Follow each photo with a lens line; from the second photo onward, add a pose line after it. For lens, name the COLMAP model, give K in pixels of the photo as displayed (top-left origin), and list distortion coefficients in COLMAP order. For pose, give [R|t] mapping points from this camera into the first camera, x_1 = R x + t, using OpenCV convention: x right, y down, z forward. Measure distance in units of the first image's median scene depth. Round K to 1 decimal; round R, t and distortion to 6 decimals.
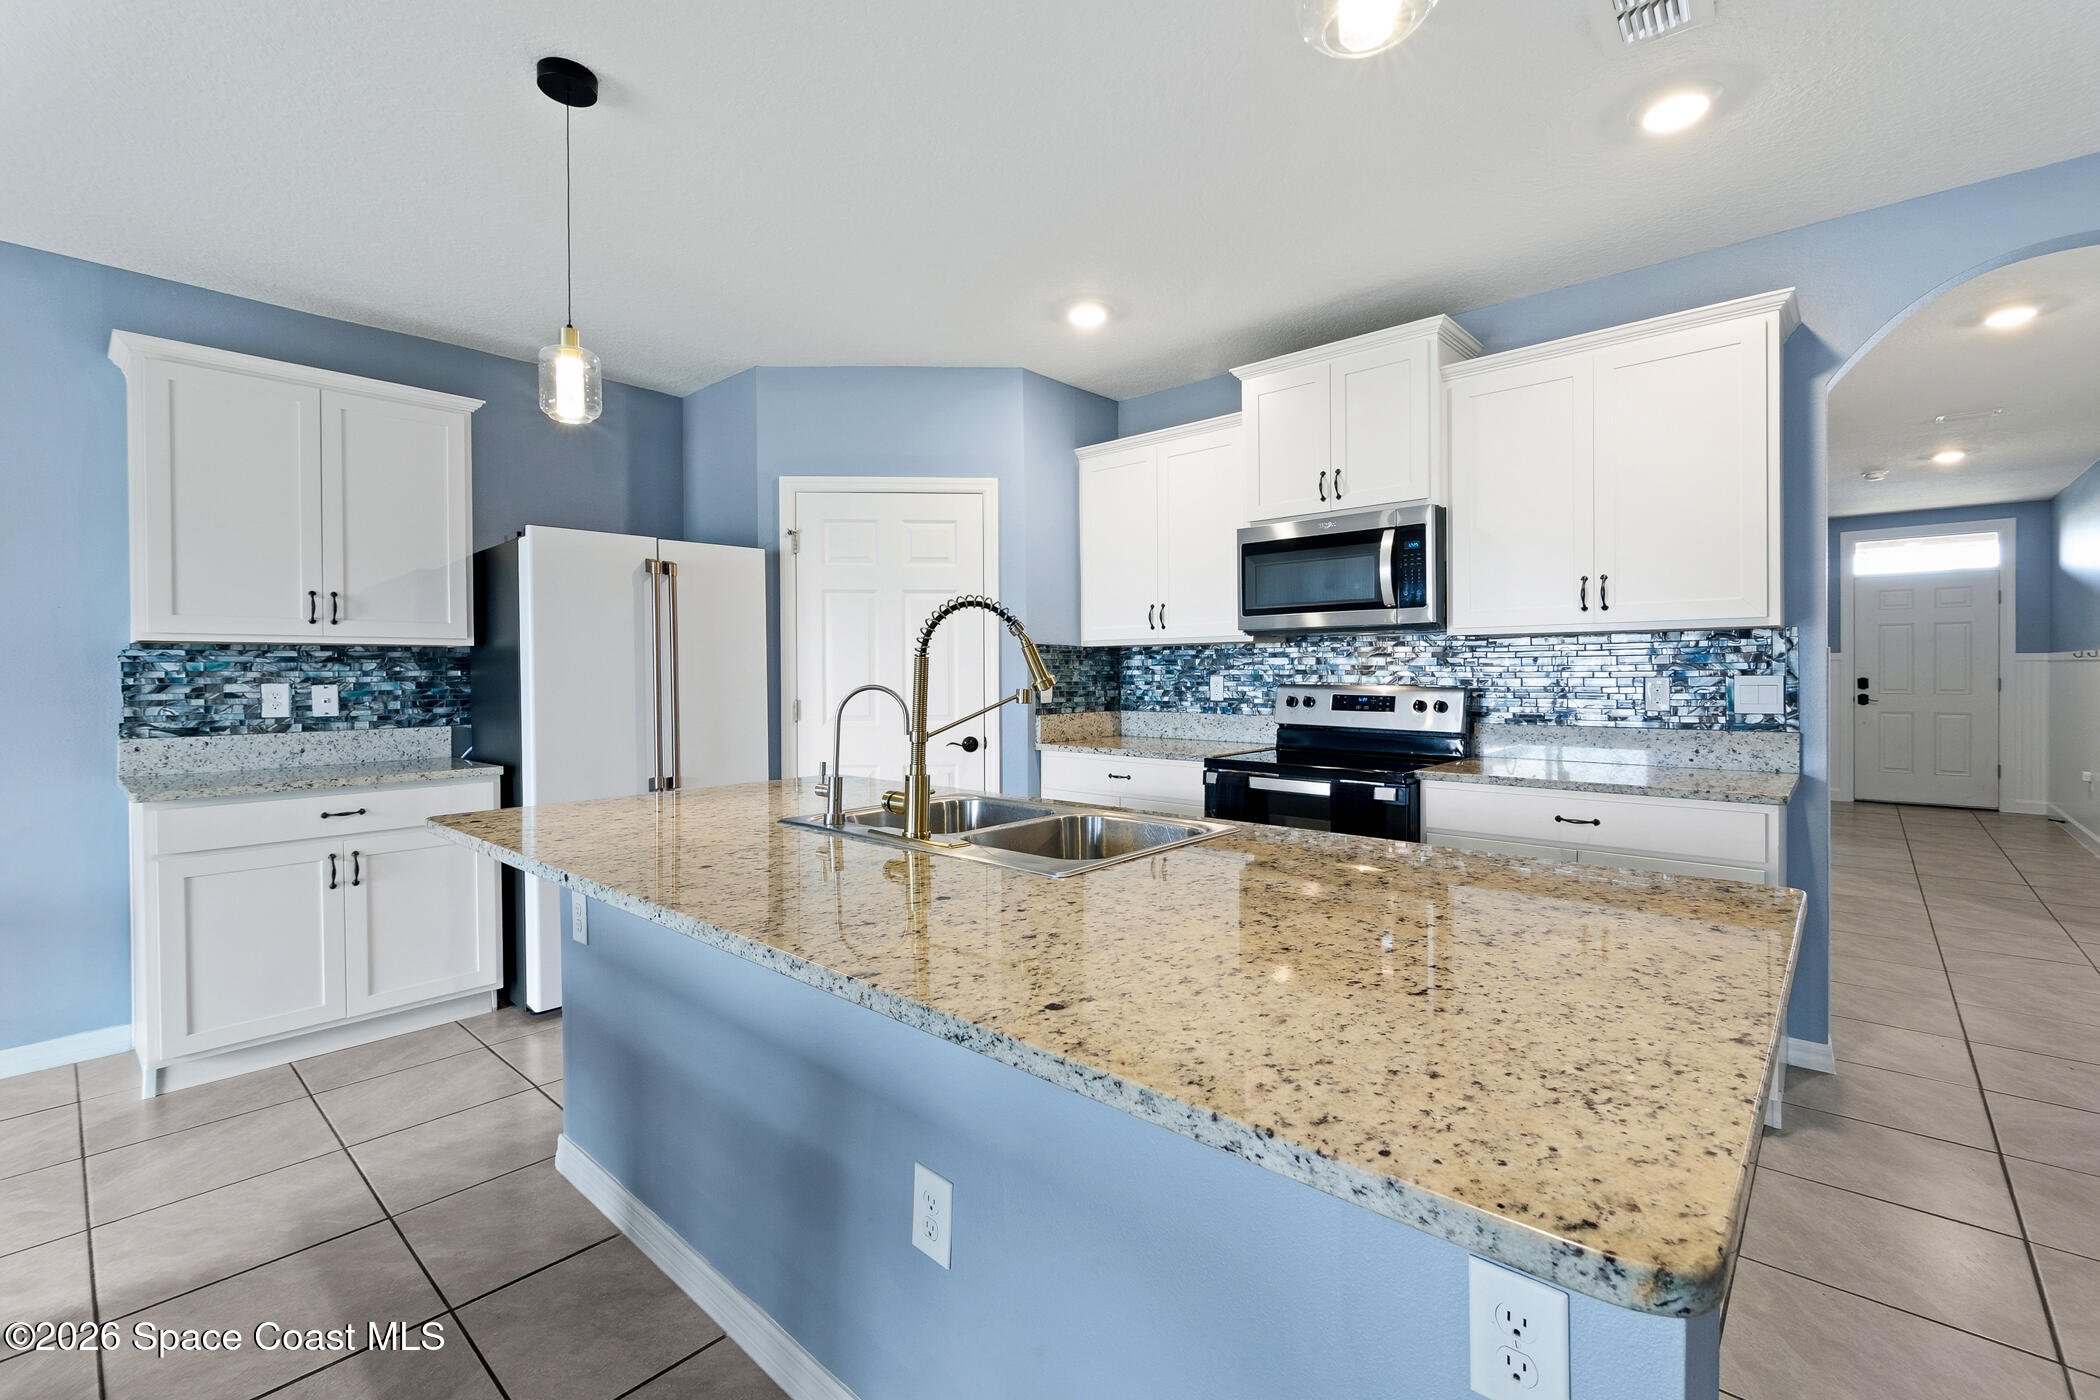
lens RADIAL K [[909.1, 0, 1027.6], [0, 909.1, 682.8], [0, 0, 1]] dist [0.000021, 0.000123]
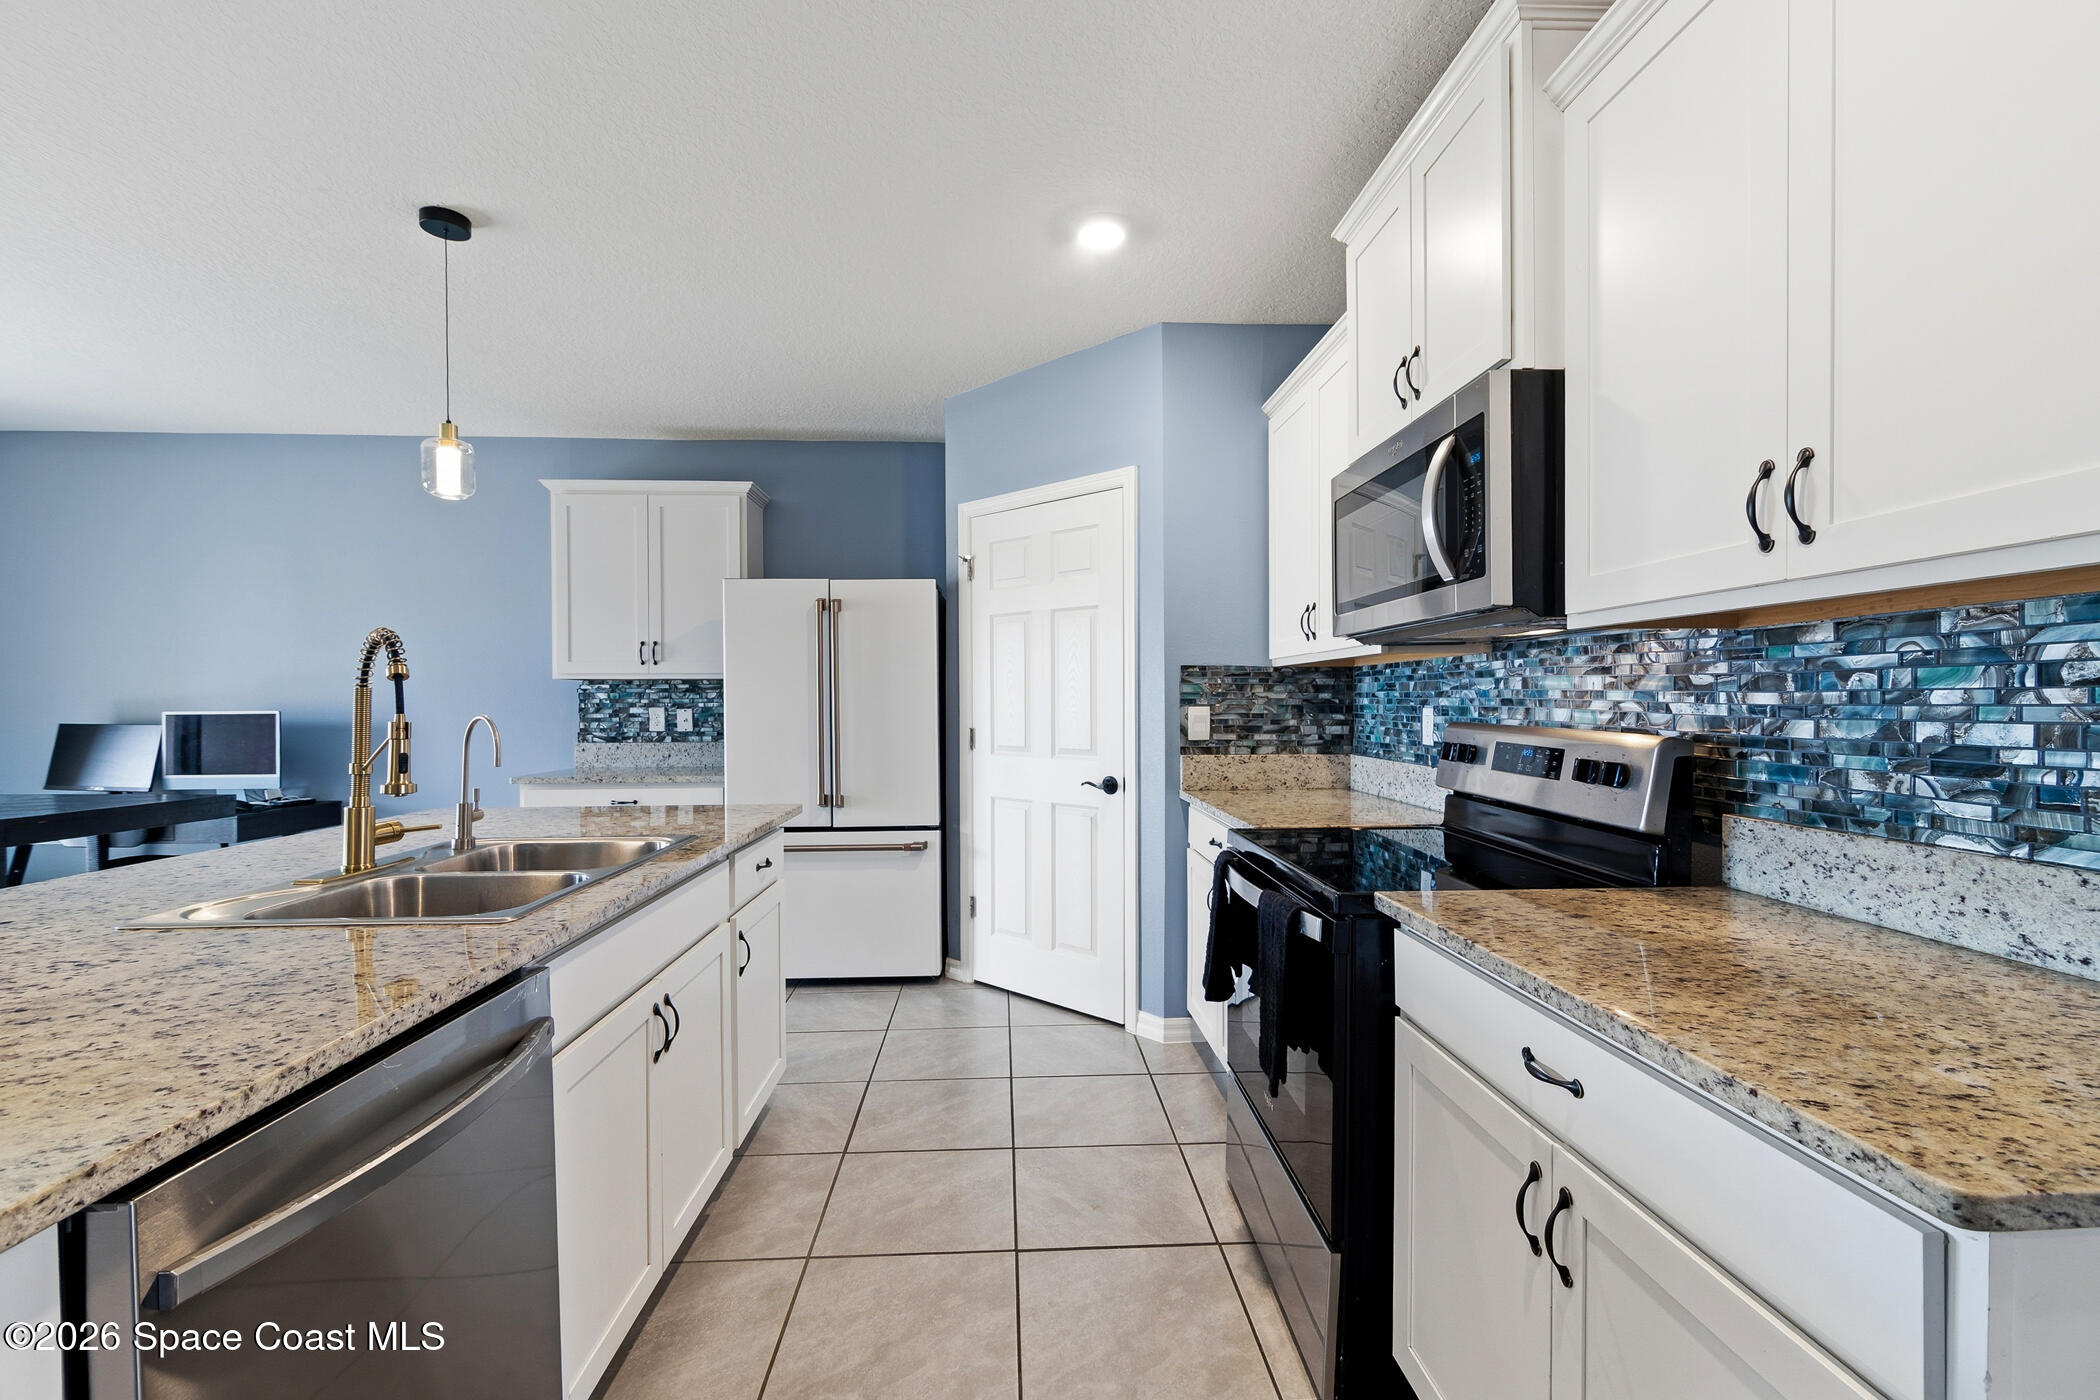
lens RADIAL K [[886.4, 0, 1046.5], [0, 886.4, 710.3], [0, 0, 1]] dist [0.001438, 0.000125]
pose [[0.707538, 0.010652, -0.706595, 0.519259], [-0.008792, 0.999942, 0.006271, -0.007784], [0.706620, 0.001775, 0.707591, 0.402369]]
